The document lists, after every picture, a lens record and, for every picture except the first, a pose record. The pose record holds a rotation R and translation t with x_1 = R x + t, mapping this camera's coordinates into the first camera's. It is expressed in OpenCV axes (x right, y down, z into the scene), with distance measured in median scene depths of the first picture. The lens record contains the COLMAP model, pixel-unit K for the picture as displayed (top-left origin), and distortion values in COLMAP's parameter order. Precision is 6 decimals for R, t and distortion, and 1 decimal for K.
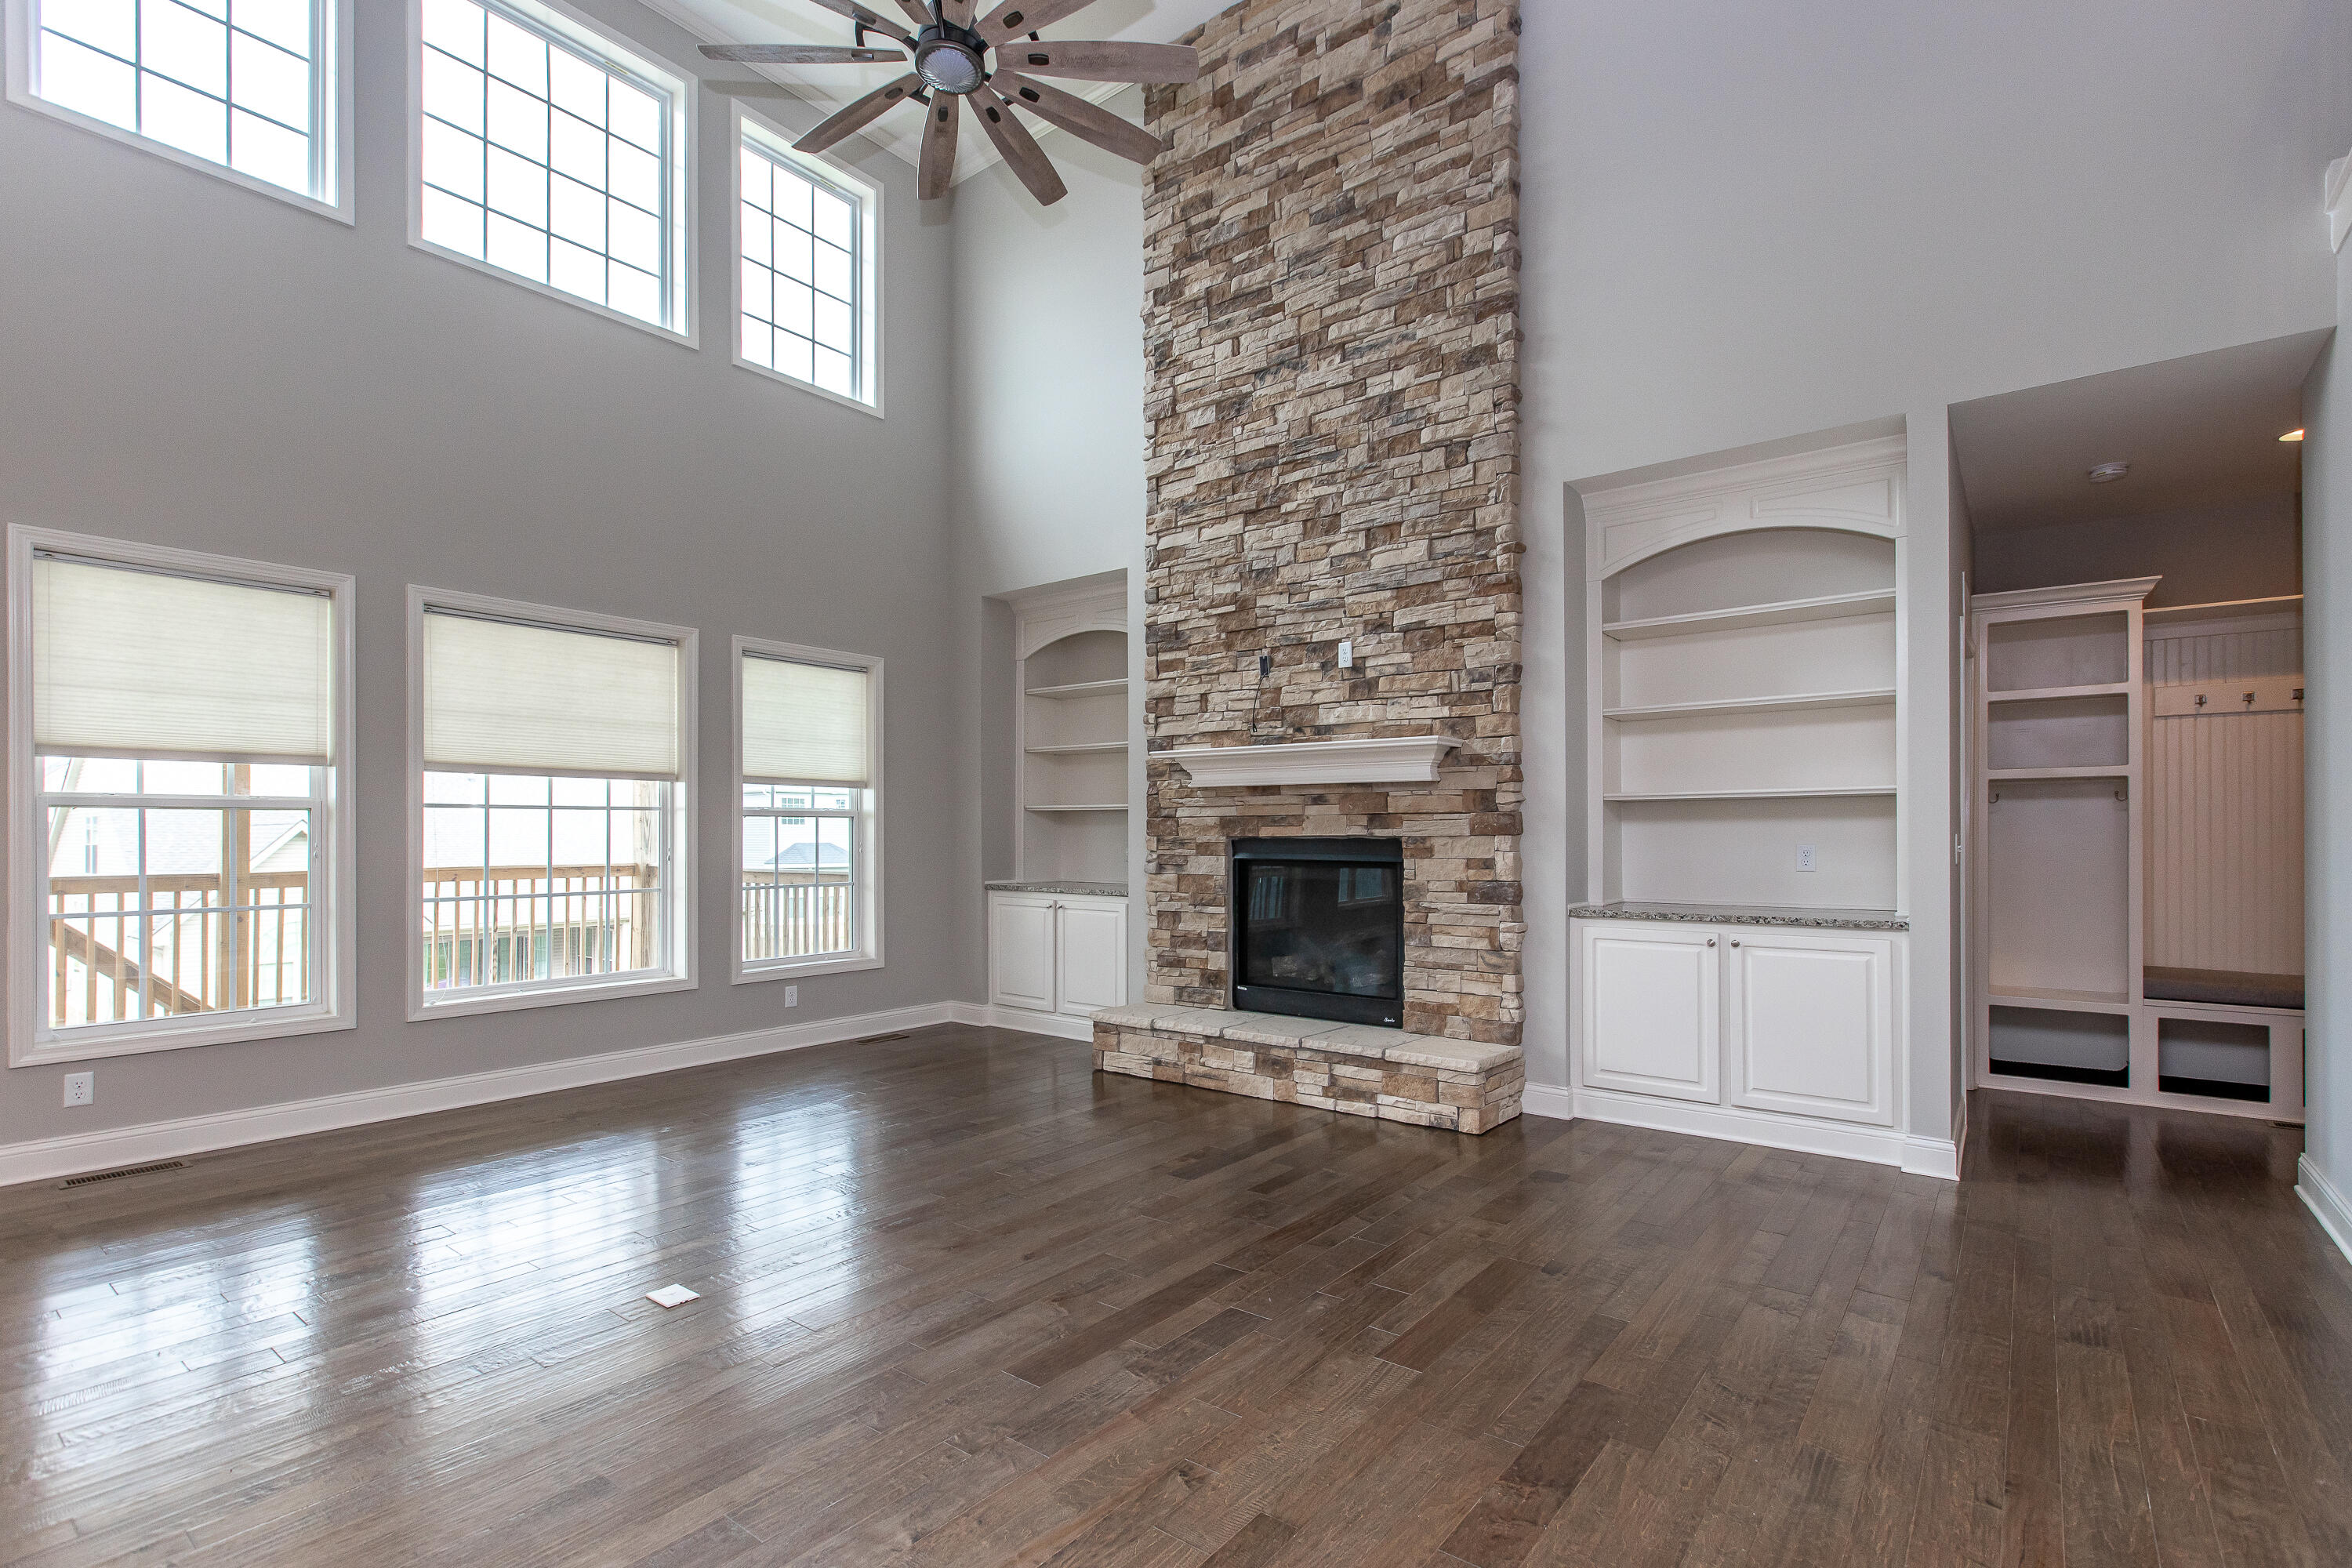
lens RADIAL K [[1107.7, 0, 1215.8], [0, 1107.7, 825.2], [0, 0, 1]] dist [0.003109, 0.002573]
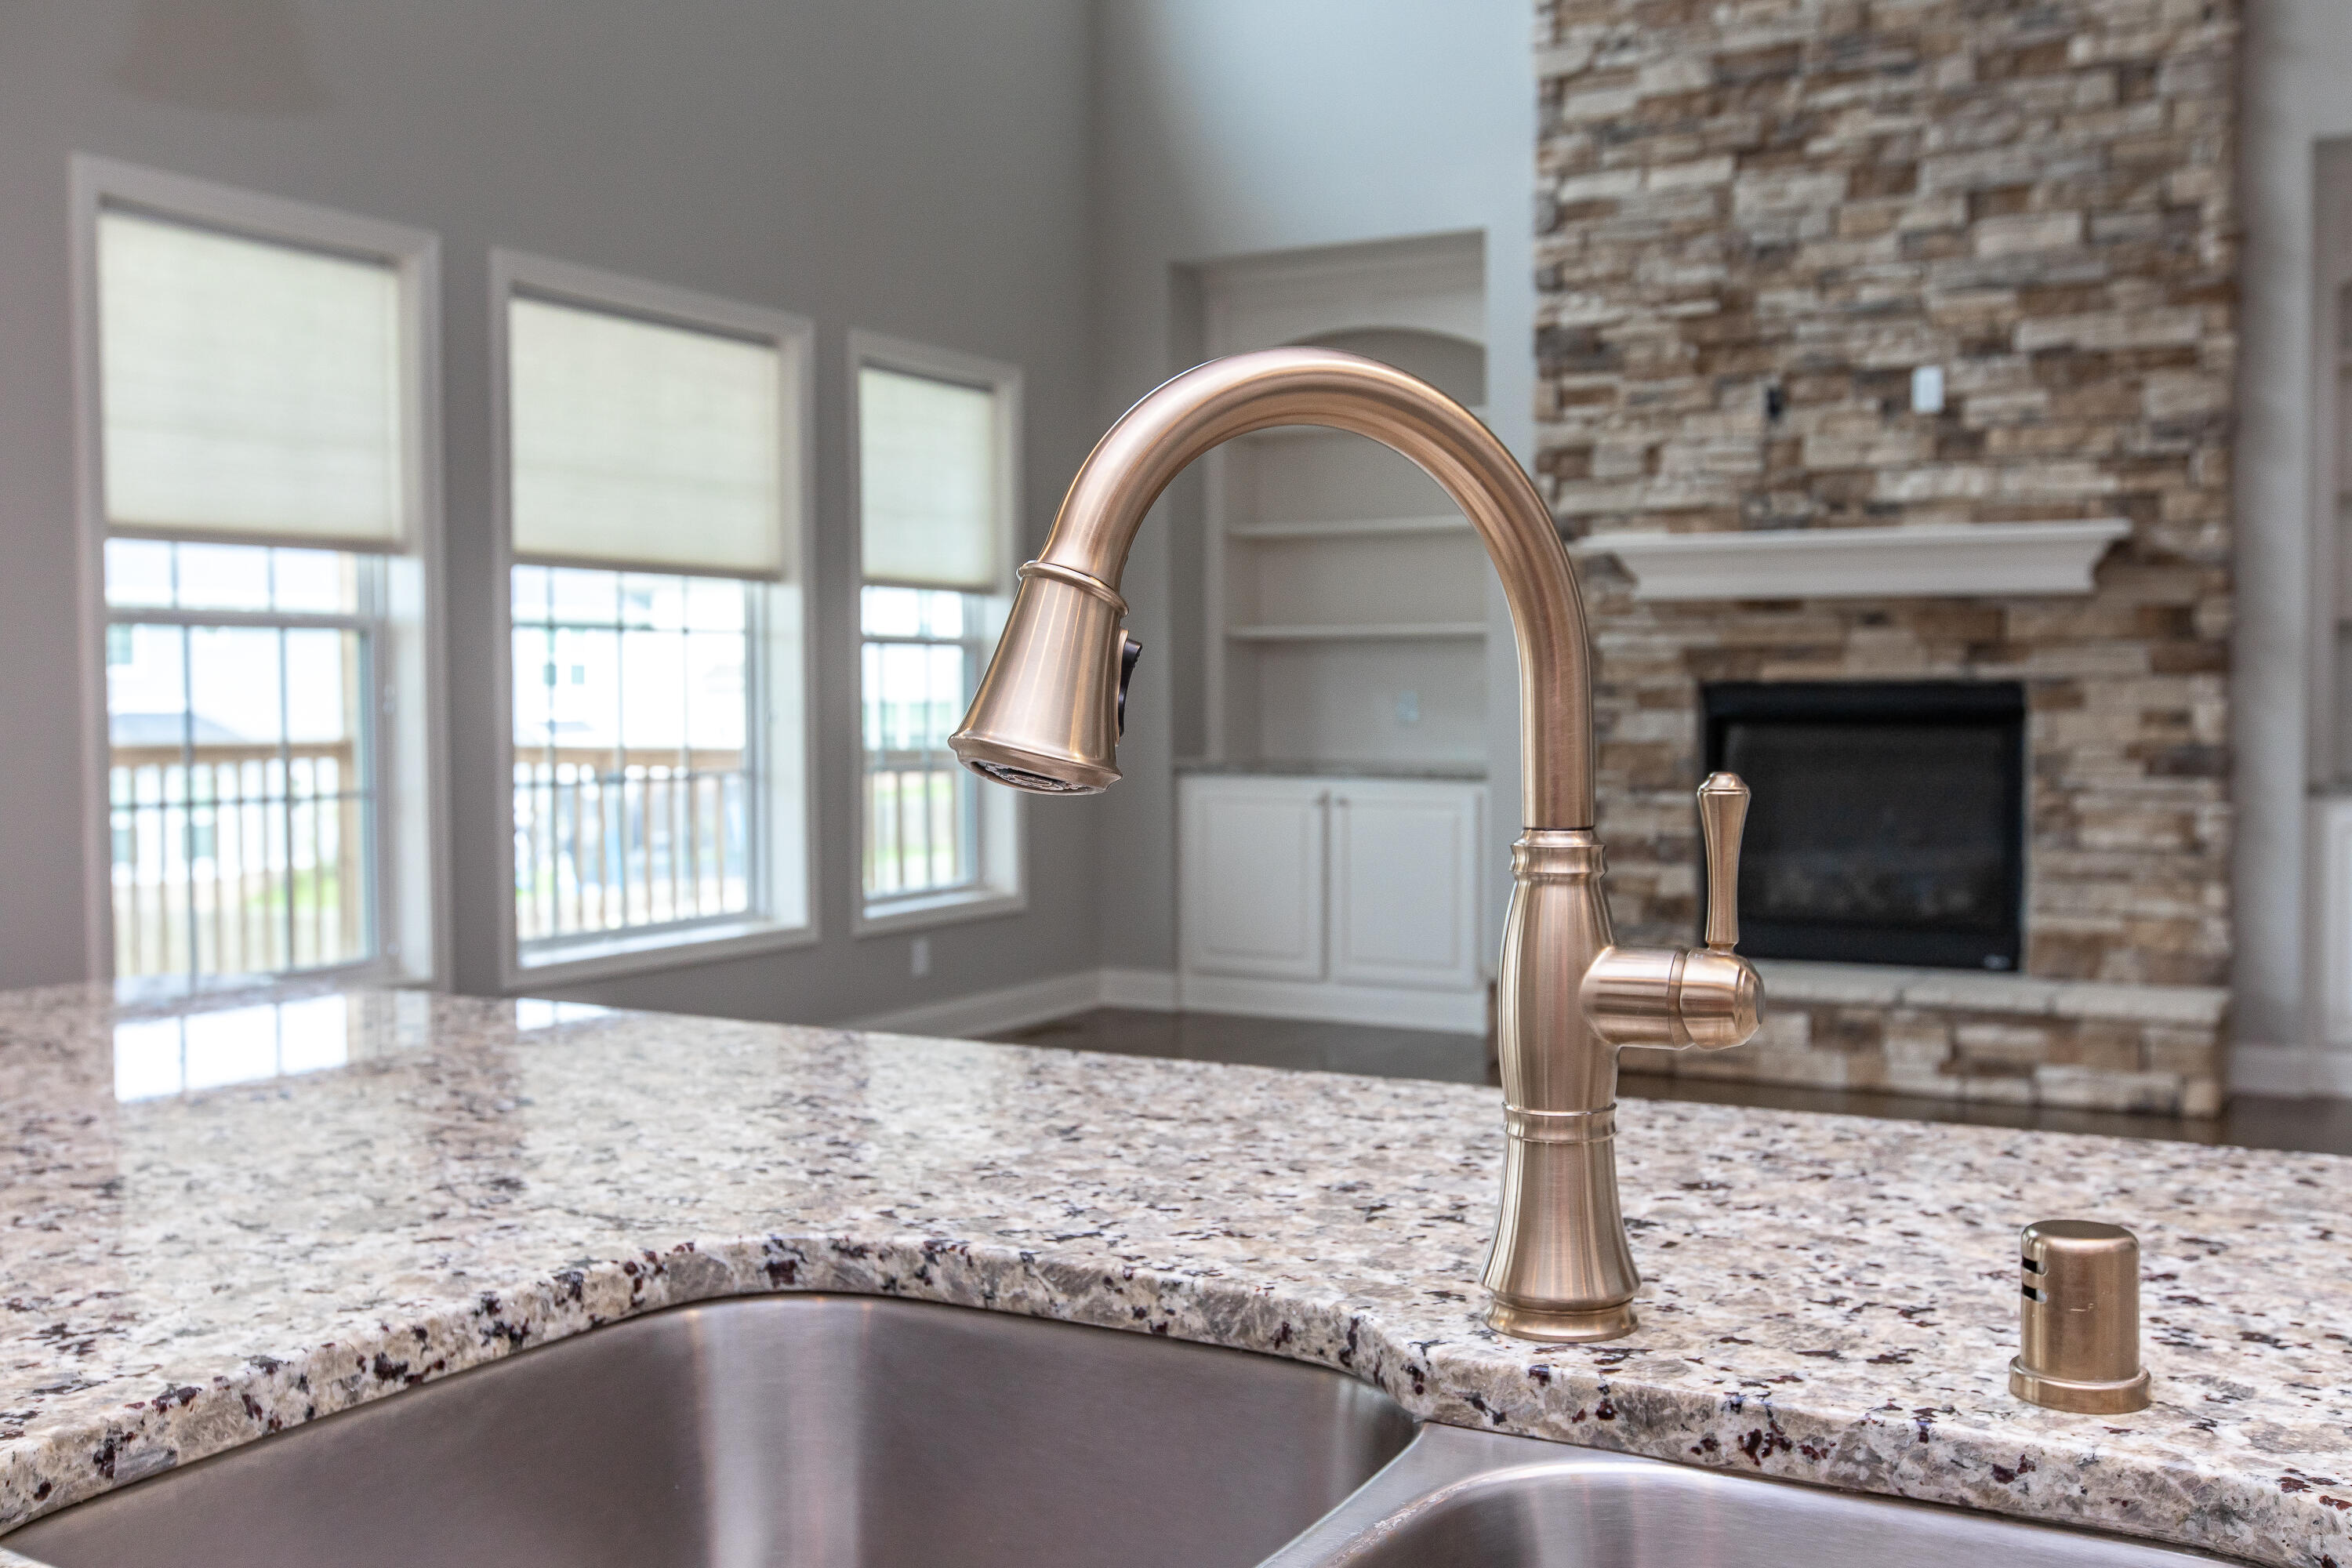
lens RADIAL K [[2254.0, 0, 1187.8], [0, 2254.0, 786.8], [0, 0, 1]] dist [-0.010451, 0.000000]
pose [[0.988743, -0.008249, 0.149398, -0.497180], [0.000869, 0.998779, 0.049397, 0.008376], [-0.149623, -0.048711, 0.987542, -0.215943]]
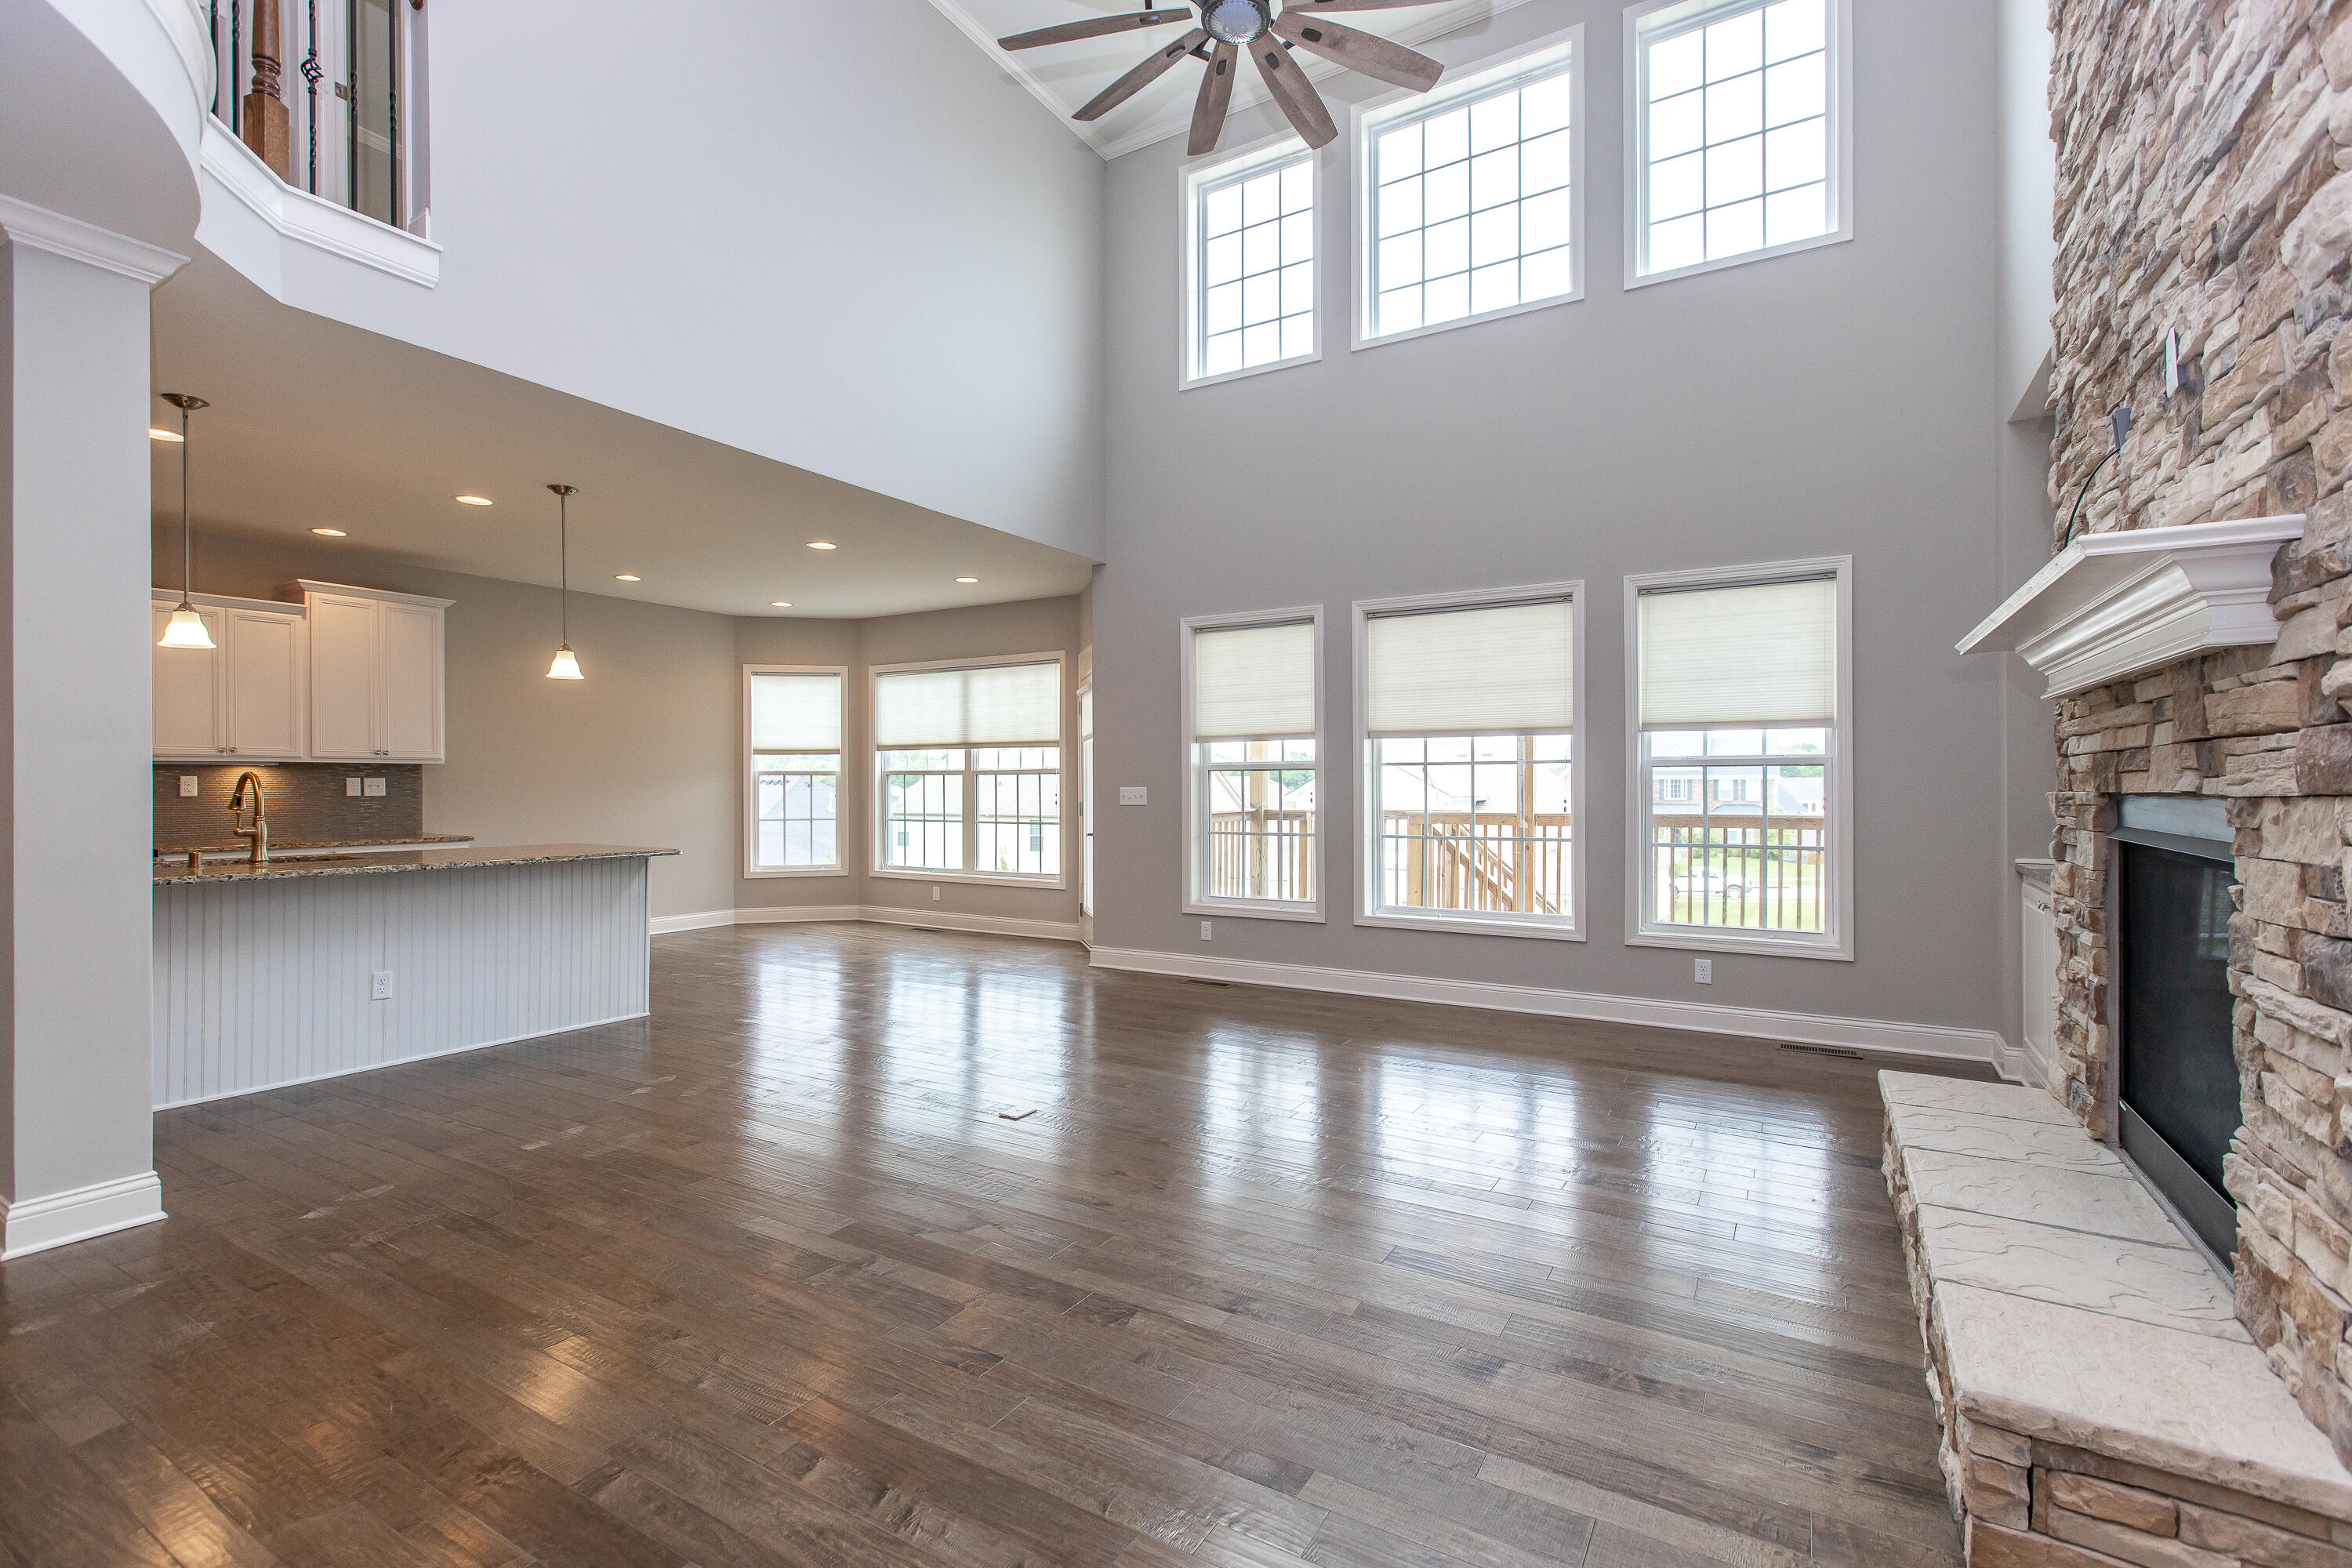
lens RADIAL K [[1000.1, 0, 1160.1], [0, 1000.1, 794.0], [0, 0, 1]] dist [0.000446, 0.000020]
pose [[0.113345, 0.008257, -0.993521, 0.421098], [0.008898, 0.999917, 0.009325, 0.003714], [0.993516, -0.009897, 0.113262, 0.568489]]
